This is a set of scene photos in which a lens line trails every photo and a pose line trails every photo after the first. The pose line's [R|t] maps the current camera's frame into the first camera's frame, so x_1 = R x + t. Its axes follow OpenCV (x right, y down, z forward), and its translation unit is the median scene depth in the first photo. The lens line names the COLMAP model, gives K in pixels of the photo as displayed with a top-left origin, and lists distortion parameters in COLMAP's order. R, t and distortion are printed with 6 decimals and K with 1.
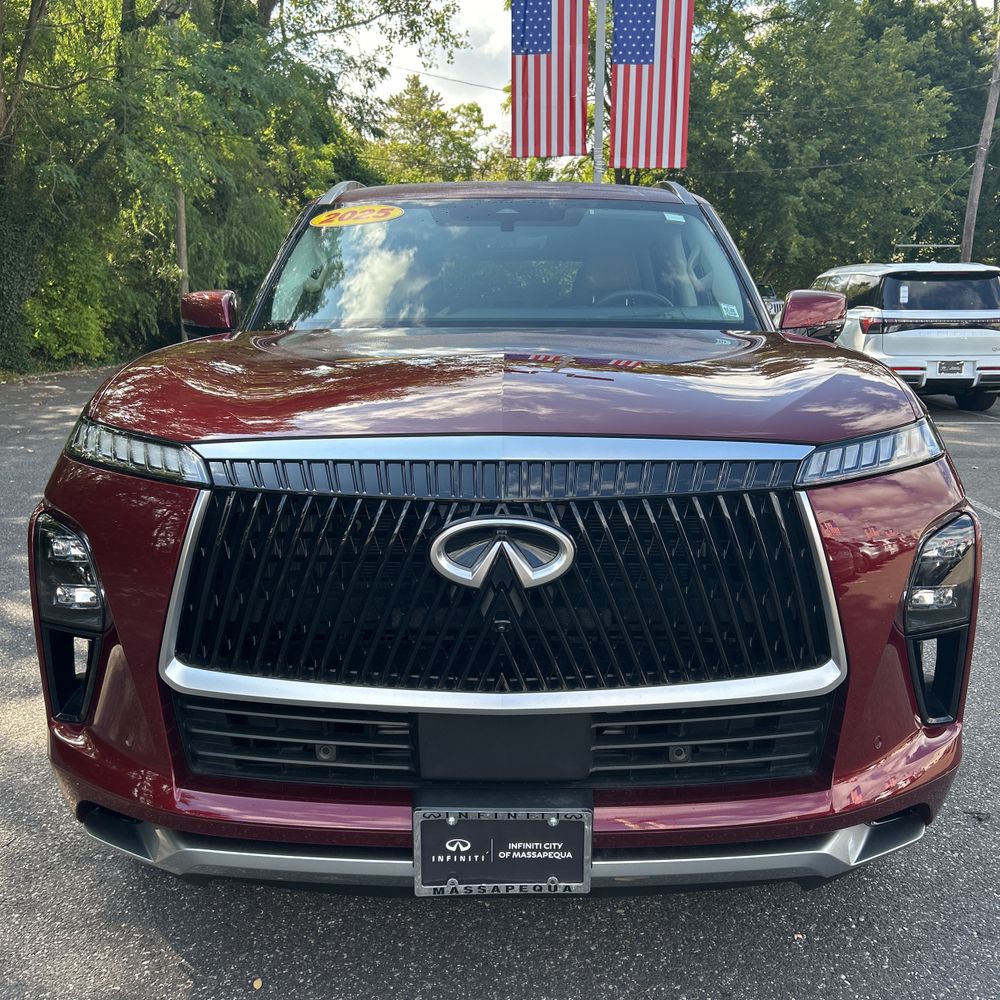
lens RADIAL K [[1026.8, 0, 503.5], [0, 1026.8, 499.9], [0, 0, 1]] dist [0.007966, -0.003995]
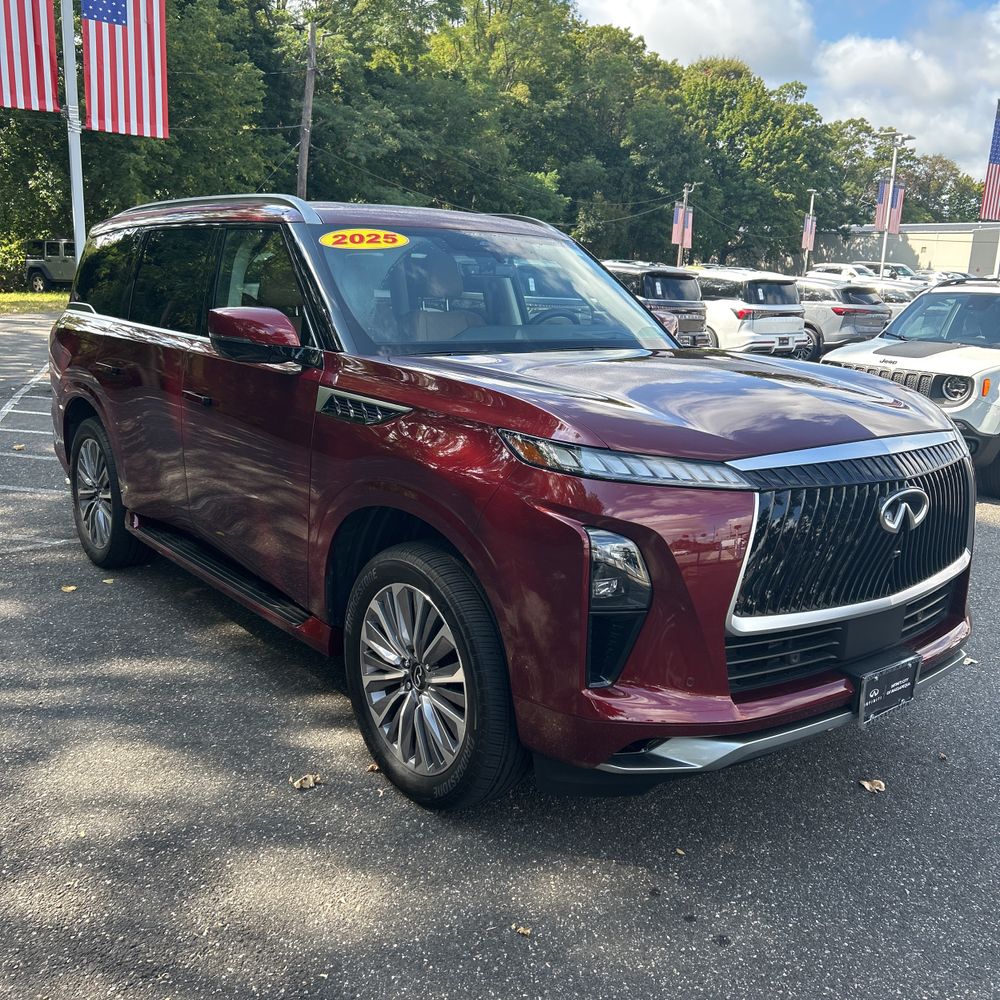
lens RADIAL K [[1026.8, 0, 503.5], [0, 1026.8, 499.9], [0, 0, 1]] dist [0.007966, -0.003995]
pose [[0.768001, -0.109725, 0.630979, -0.247441], [0.080938, 0.993944, 0.074328, -0.022427], [-0.635314, -0.006014, 0.772231, 0.020340]]
